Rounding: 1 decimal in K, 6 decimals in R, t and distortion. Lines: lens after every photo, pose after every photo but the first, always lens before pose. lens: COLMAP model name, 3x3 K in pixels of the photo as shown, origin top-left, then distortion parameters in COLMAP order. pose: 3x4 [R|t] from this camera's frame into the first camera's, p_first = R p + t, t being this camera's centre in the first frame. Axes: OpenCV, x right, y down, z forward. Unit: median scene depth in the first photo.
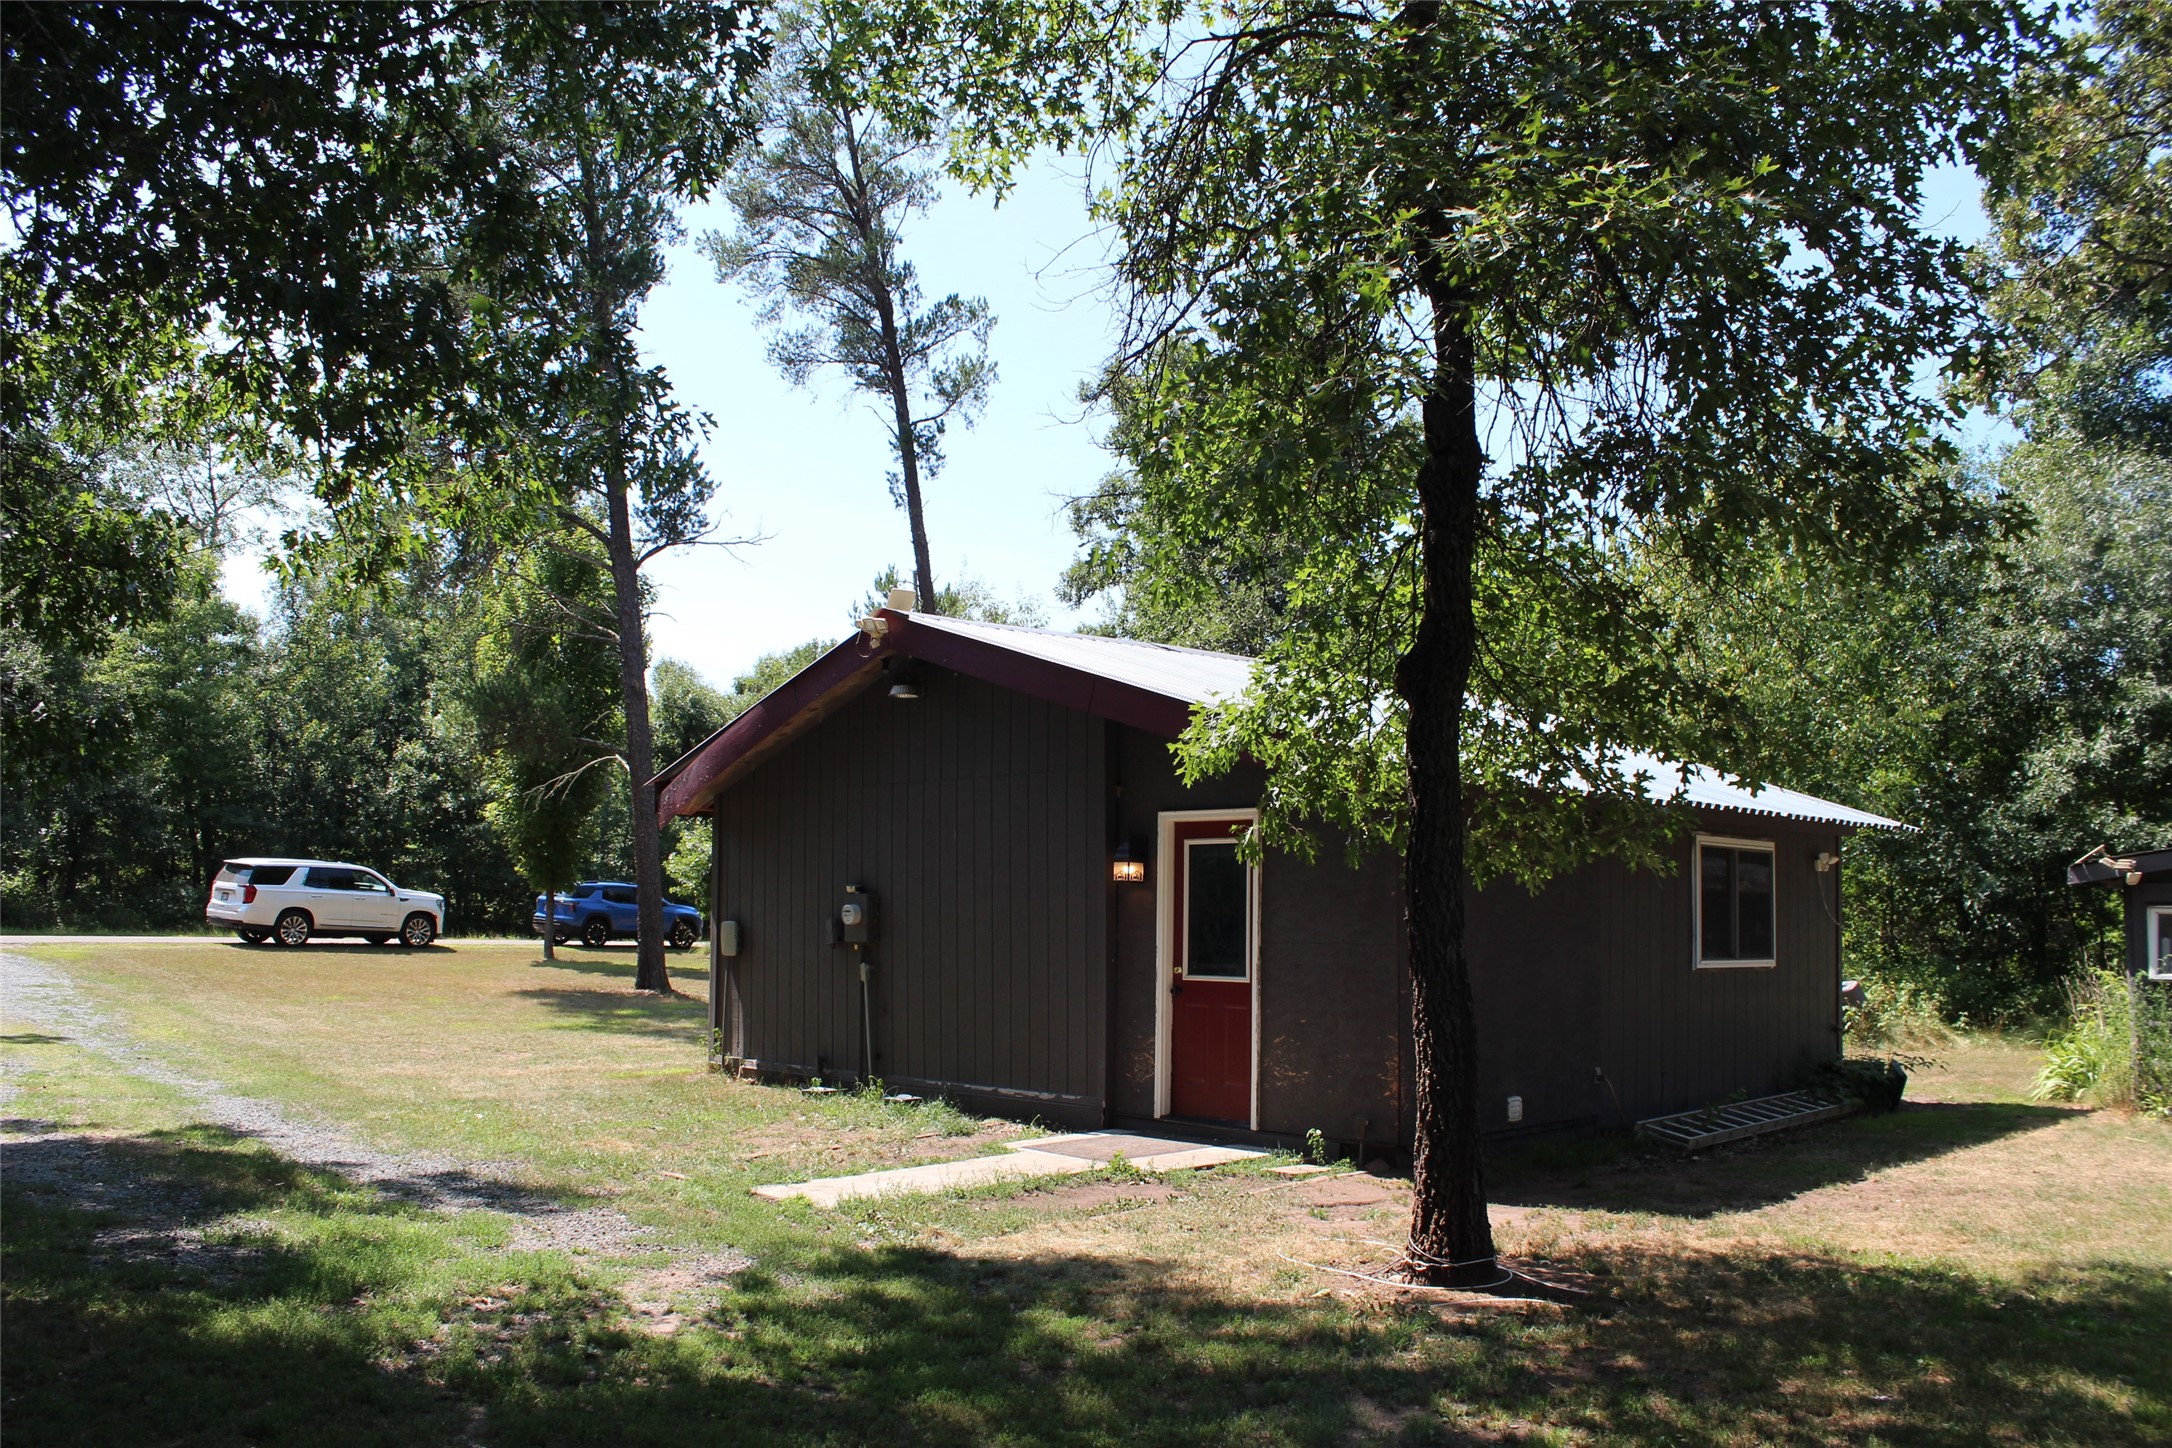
lens RADIAL K [[1857.2, 0, 1083.6], [0, 1857.2, 757.2], [0, 0, 1]] dist [-0.069613, -0.004399]
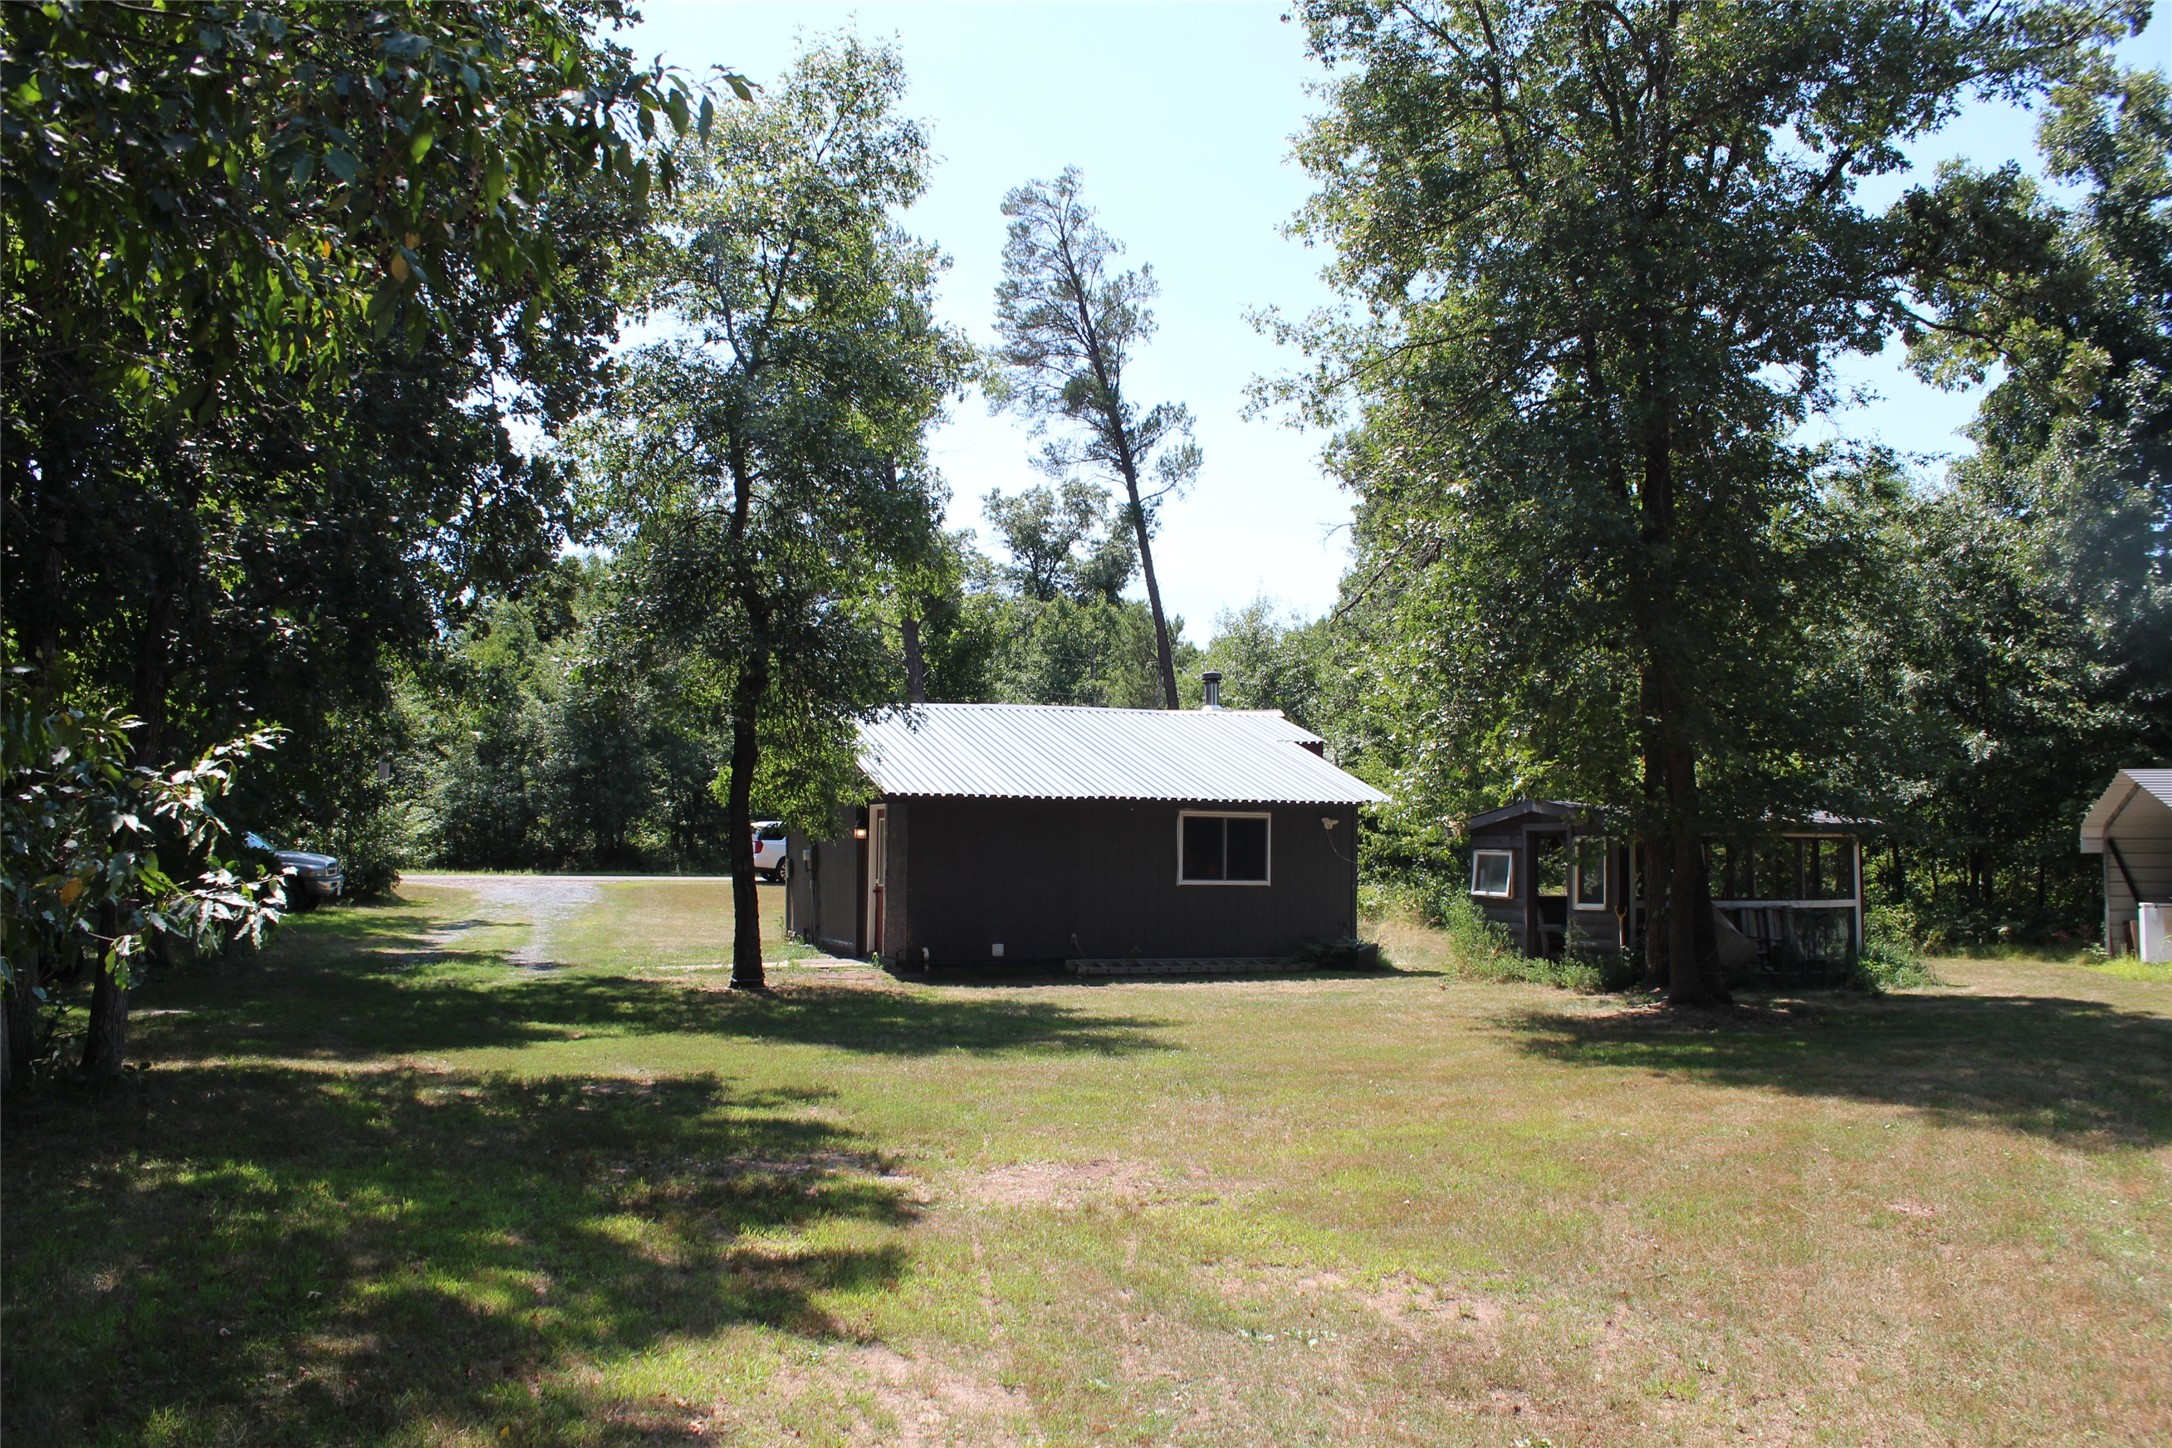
lens RADIAL K [[1857.2, 0, 1083.6], [0, 1857.2, 757.2], [0, 0, 1]] dist [-0.069613, -0.004399]
pose [[0.926371, -0.023216, -0.375897, 0.385310], [0.034224, 0.999158, 0.022632, -0.022681], [0.375055, -0.033831, 0.926385, -0.298605]]
